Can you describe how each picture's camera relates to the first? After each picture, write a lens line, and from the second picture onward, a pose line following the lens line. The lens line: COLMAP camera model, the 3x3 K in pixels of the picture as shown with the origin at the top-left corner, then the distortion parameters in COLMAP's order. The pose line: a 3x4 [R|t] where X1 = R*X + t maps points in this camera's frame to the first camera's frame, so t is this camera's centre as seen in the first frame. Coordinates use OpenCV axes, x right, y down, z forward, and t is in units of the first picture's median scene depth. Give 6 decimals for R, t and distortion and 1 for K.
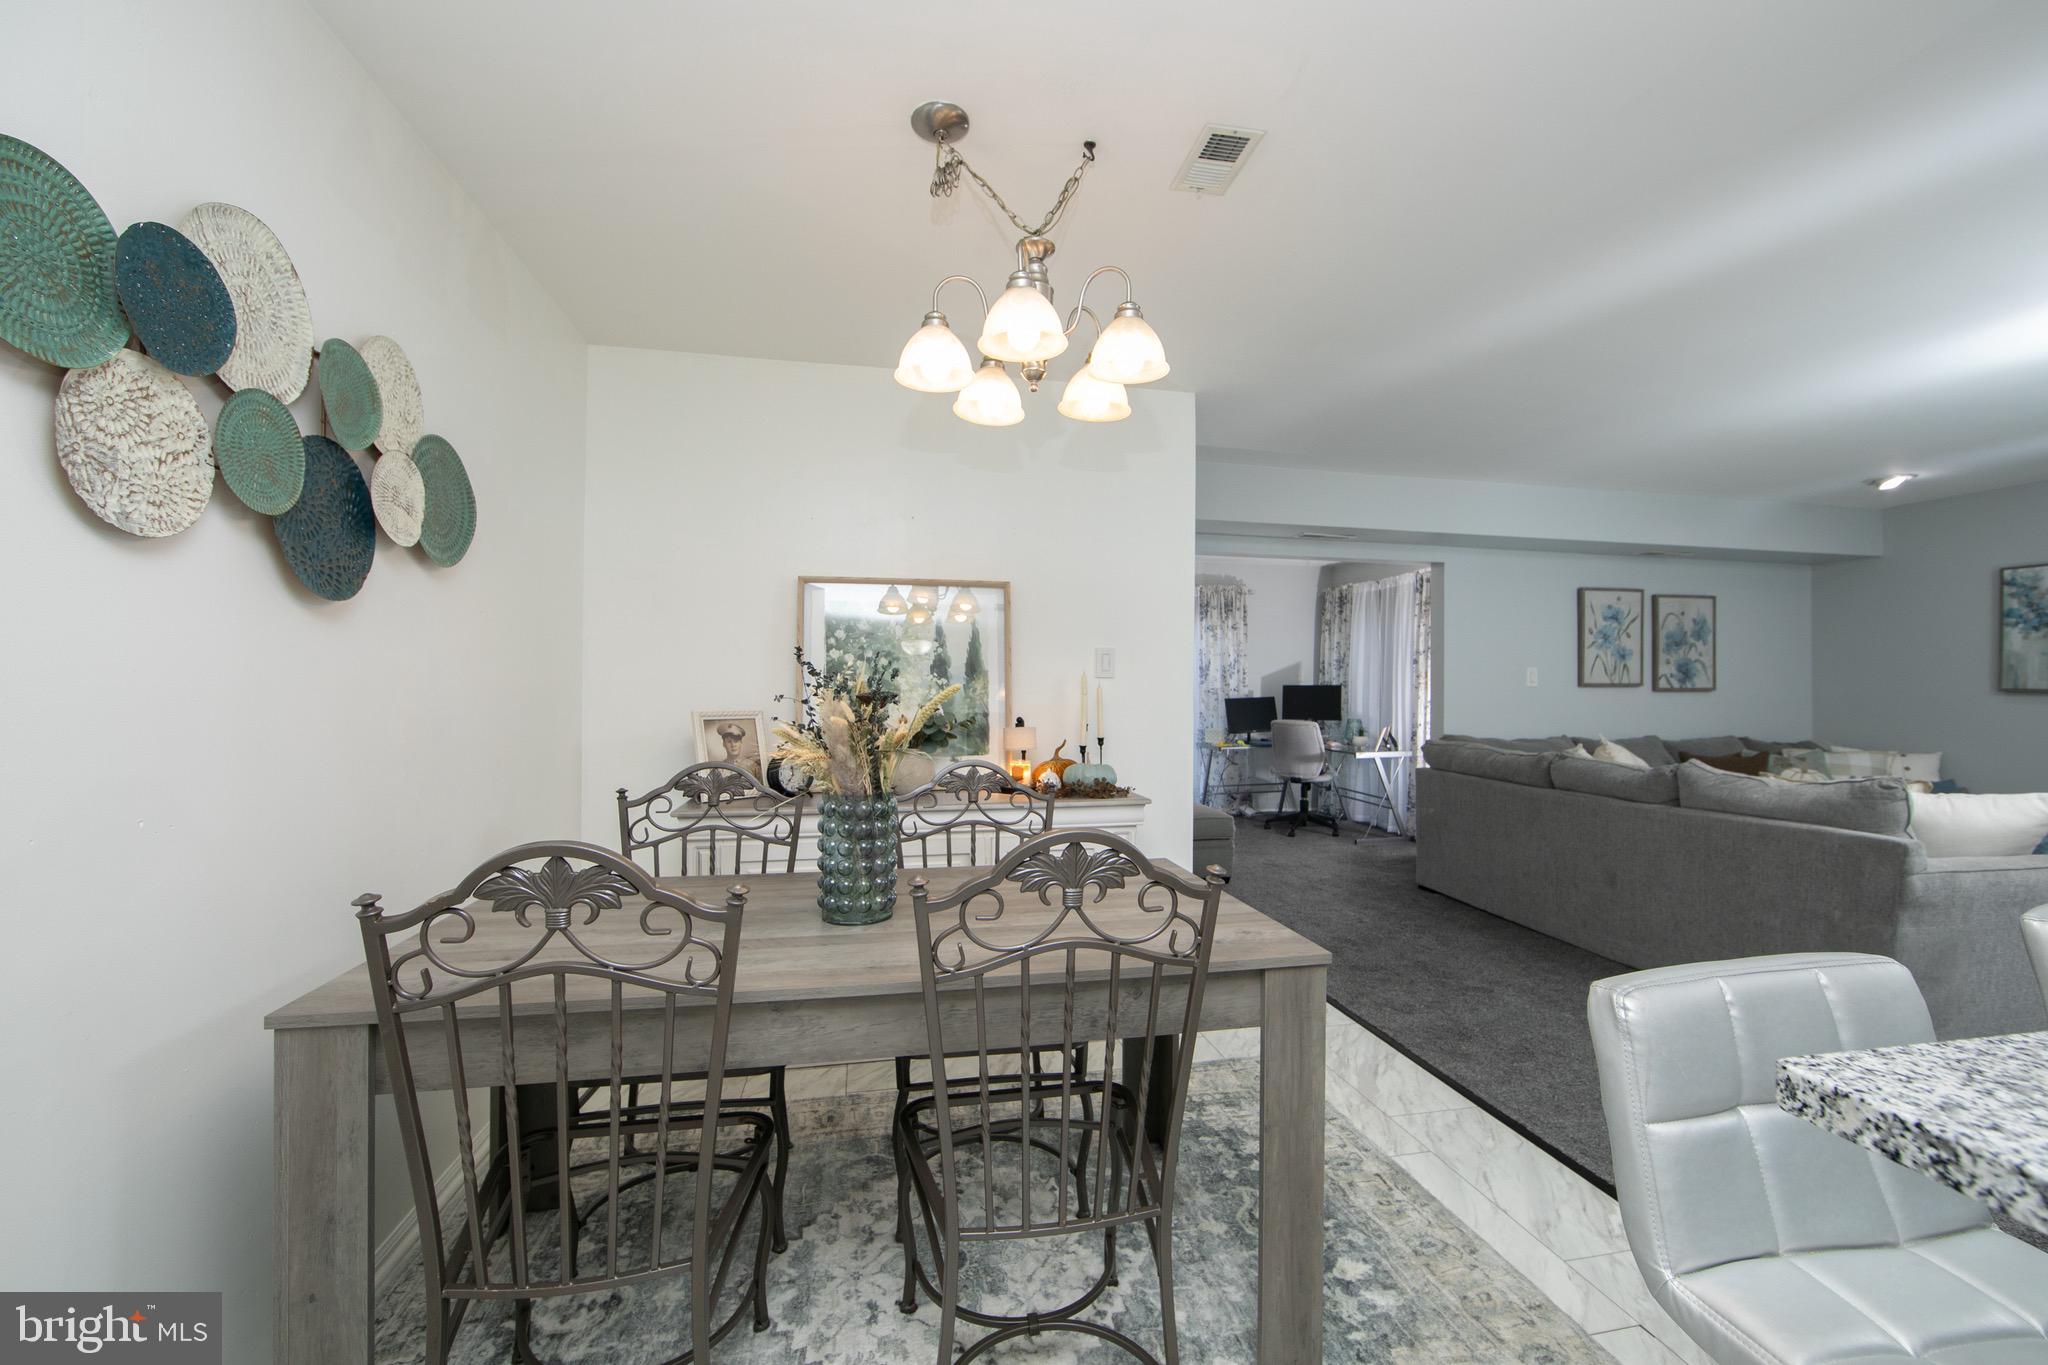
lens RADIAL K [[814.9, 0, 1034.7], [0, 814.9, 681.3], [0, 0, 1]] dist [-0.011645, 0.000406]
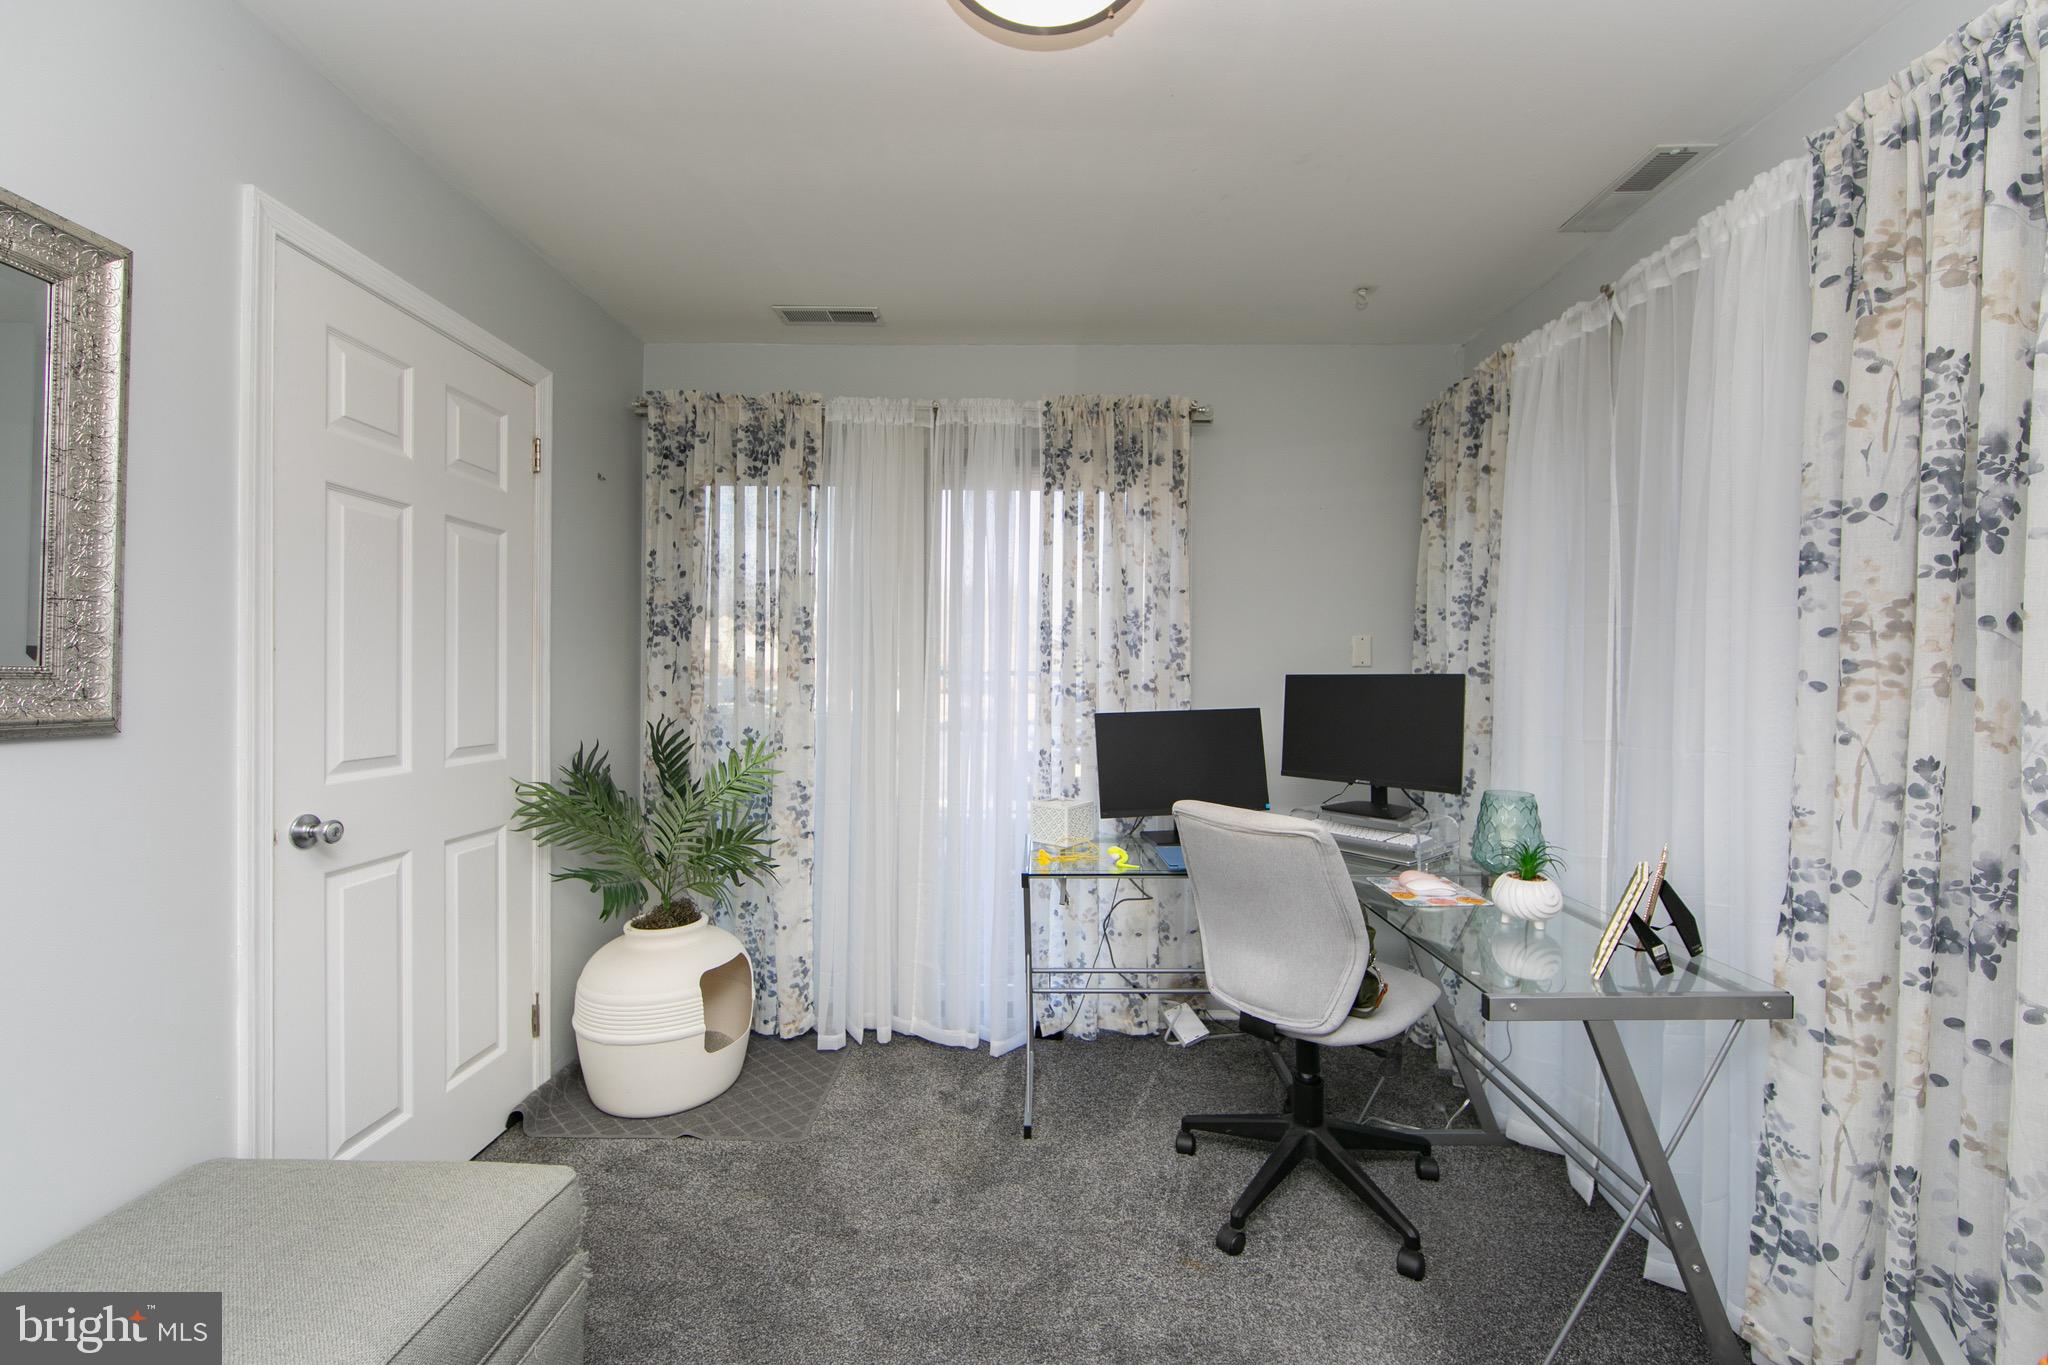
lens RADIAL K [[814.9, 0, 1015.3], [0, 814.9, 683.1], [0, 0, 1]] dist [-0.011645, 0.000406]
pose [[0.976832, 0.002005, -0.214000, 0.272056], [0.001183, 0.999890, 0.014769, 0.003042], [0.214006, -0.014680, 0.976722, 0.655867]]
